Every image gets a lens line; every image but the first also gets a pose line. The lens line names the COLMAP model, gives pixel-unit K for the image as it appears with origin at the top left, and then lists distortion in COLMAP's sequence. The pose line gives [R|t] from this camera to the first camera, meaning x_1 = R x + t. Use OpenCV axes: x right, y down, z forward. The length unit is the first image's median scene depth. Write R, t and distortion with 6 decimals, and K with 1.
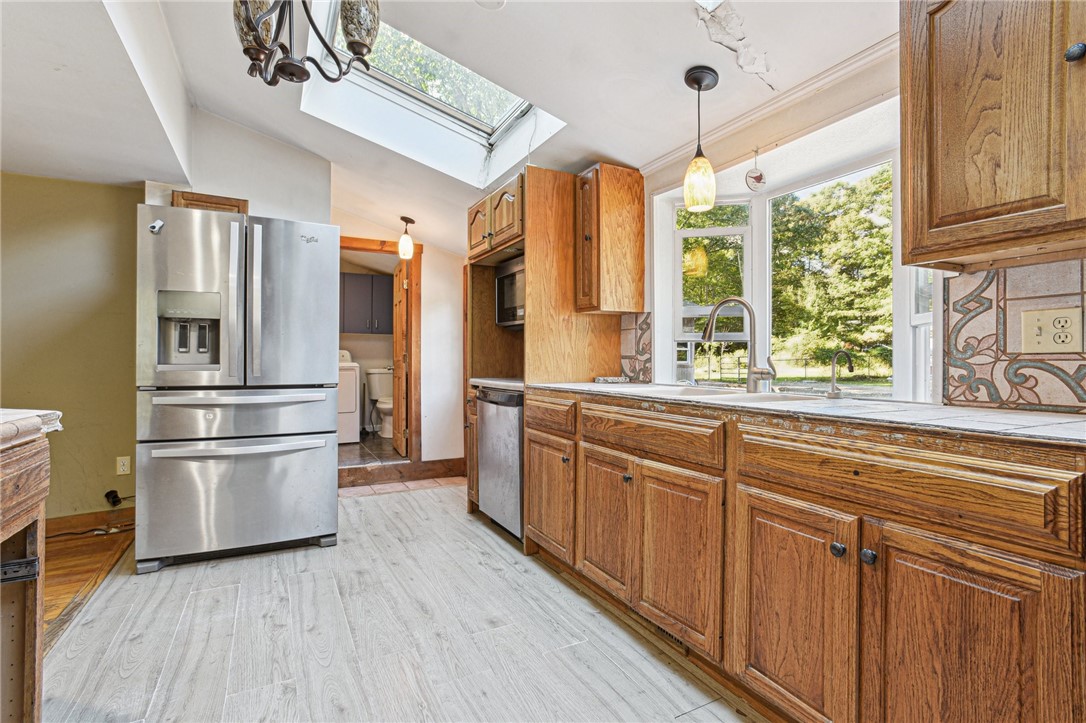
lens RADIAL K [[518.4, 0, 546.5], [0, 518.4, 363.3], [0, 0, 1]] dist [-0.049105, 0.030242]
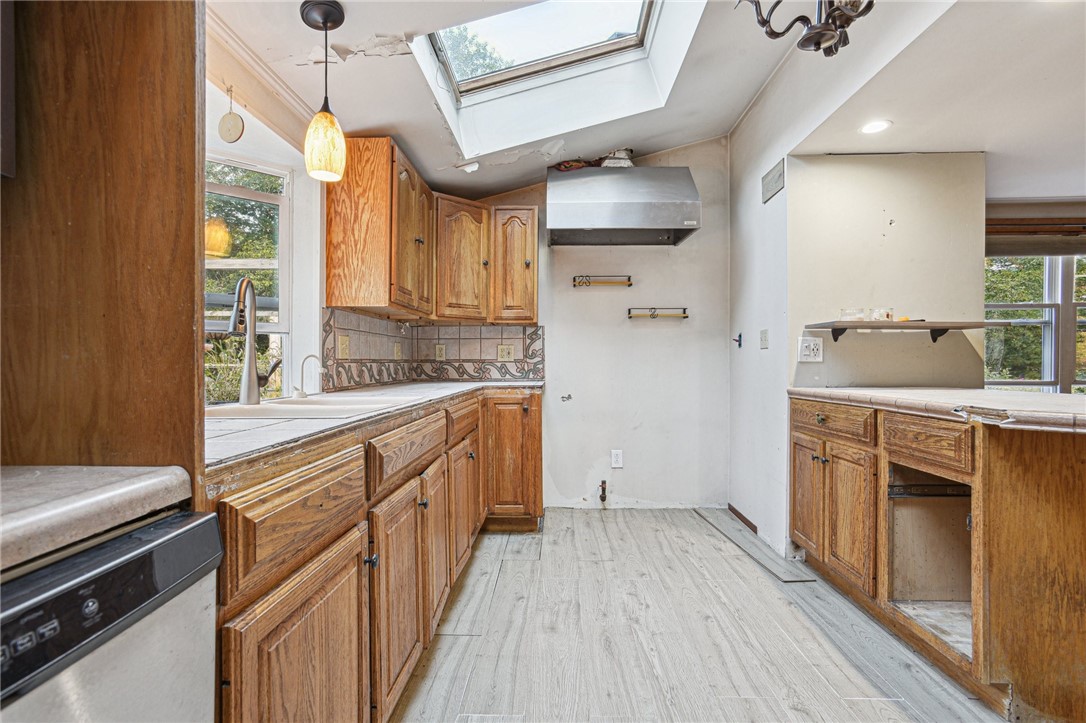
lens RADIAL K [[522.7, 0, 540.5], [0, 522.7, 362.7], [0, 0, 1]] dist [-0.042822, 0.034132]
pose [[-0.868818, -0.003377, 0.495120, -0.452141], [-0.000225, 0.999979, 0.006425, -0.014647], [-0.495132, 0.005470, -0.868801, 1.736662]]
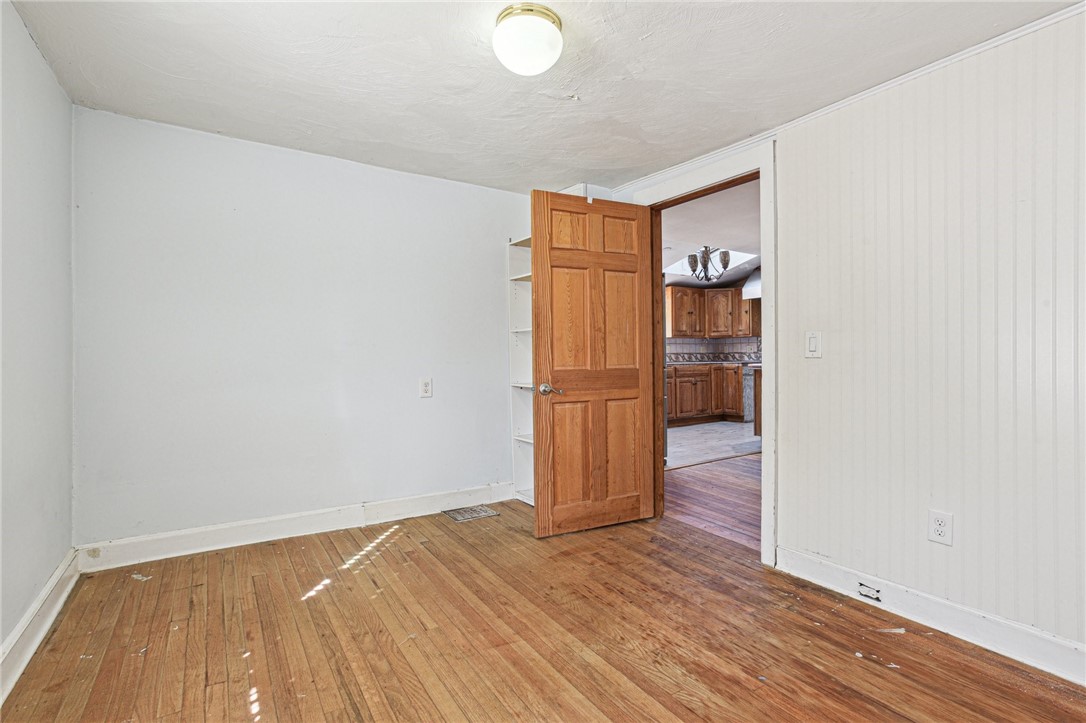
lens RADIAL K [[518.4, 0, 546.5], [0, 518.4, 363.3], [0, 0, 1]] dist [-0.049105, 0.030242]
pose [[-0.090155, -0.011128, 0.995866, -3.729163], [0.017994, 0.999756, 0.012800, -0.004097], [-0.995765, 0.019073, -0.089933, 2.231196]]
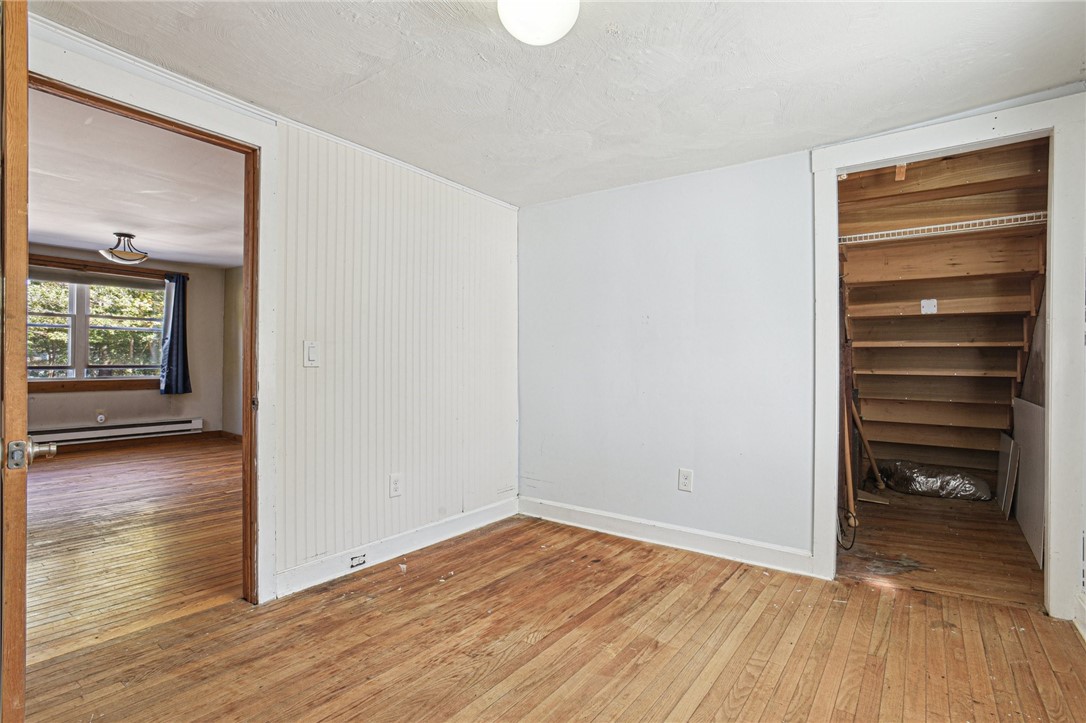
lens RADIAL K [[519.4, 0, 543.3], [0, 519.4, 357.7], [0, 0, 1]] dist [-0.052798, 0.030628]
pose [[-0.898890, -0.010522, -0.438048, -2.422923], [-0.013490, 0.999902, 0.003665, -0.027280], [0.437966, 0.009203, -0.898944, 2.922473]]
